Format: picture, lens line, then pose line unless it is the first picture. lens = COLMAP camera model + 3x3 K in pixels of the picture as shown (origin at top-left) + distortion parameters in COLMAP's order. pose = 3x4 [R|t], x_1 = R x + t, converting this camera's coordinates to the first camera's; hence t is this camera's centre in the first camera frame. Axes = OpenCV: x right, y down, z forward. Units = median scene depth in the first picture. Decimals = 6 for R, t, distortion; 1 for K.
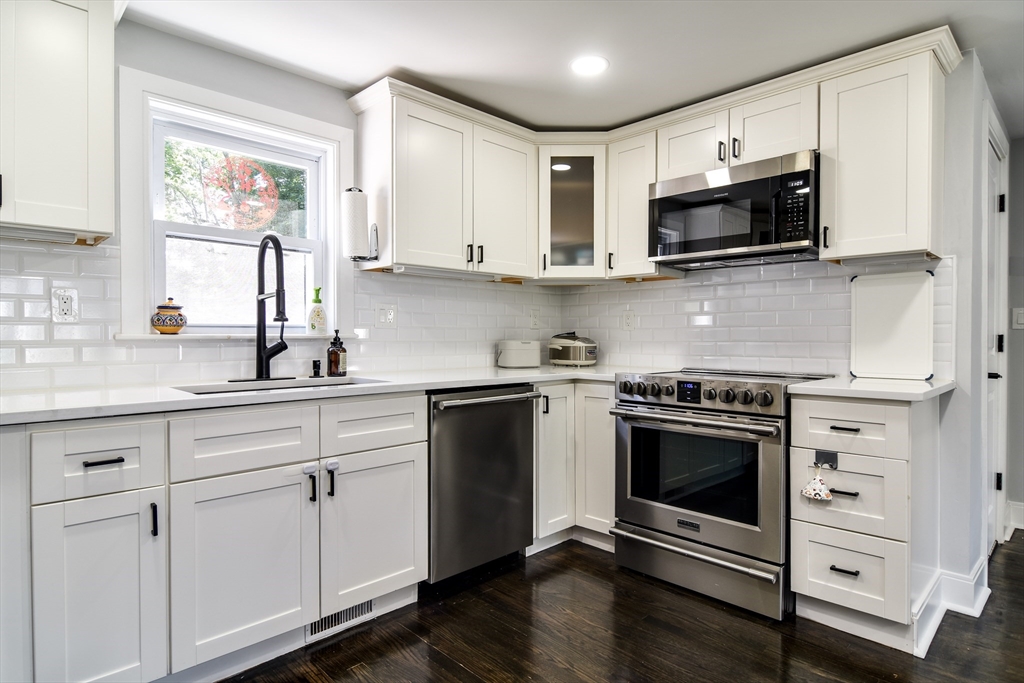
lens RADIAL K [[539.0, 0, 493.0], [0, 539.0, 339.9], [0, 0, 1]] dist [0.013821, 0.000097]
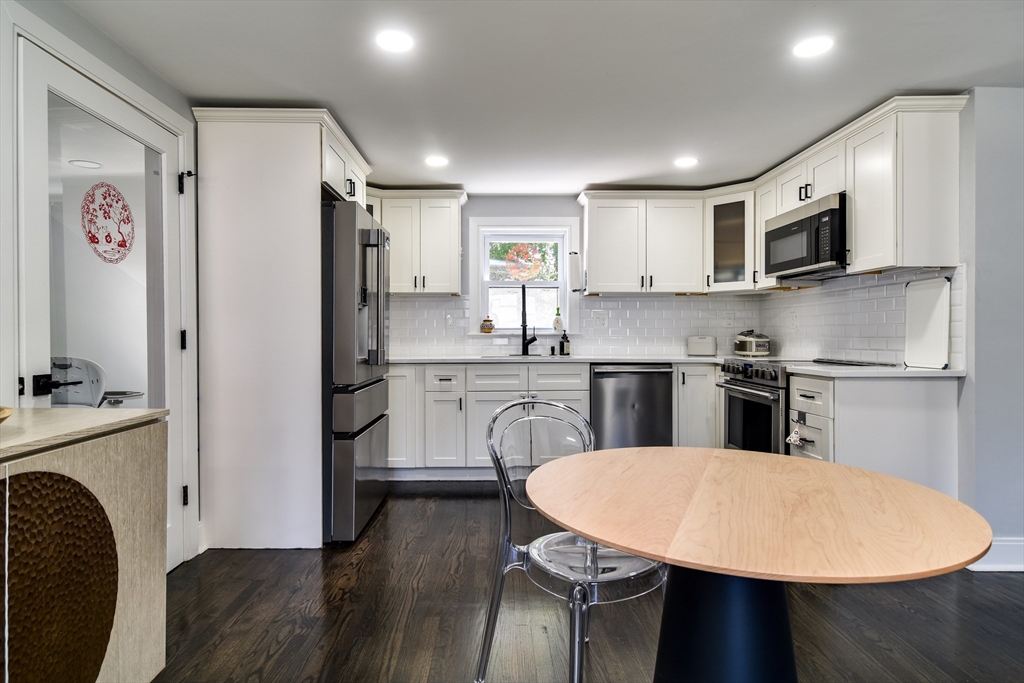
lens RADIAL K [[469.1, 0, 512.0], [0, 469.1, 341.5], [0, 0, 1]] dist [-0.001666, -0.000615]
pose [[0.759739, 0.008506, -0.650173, 0.663178], [-0.003760, 0.999955, 0.008688, 0.007502], [0.650217, -0.004156, 0.759737, -0.354520]]
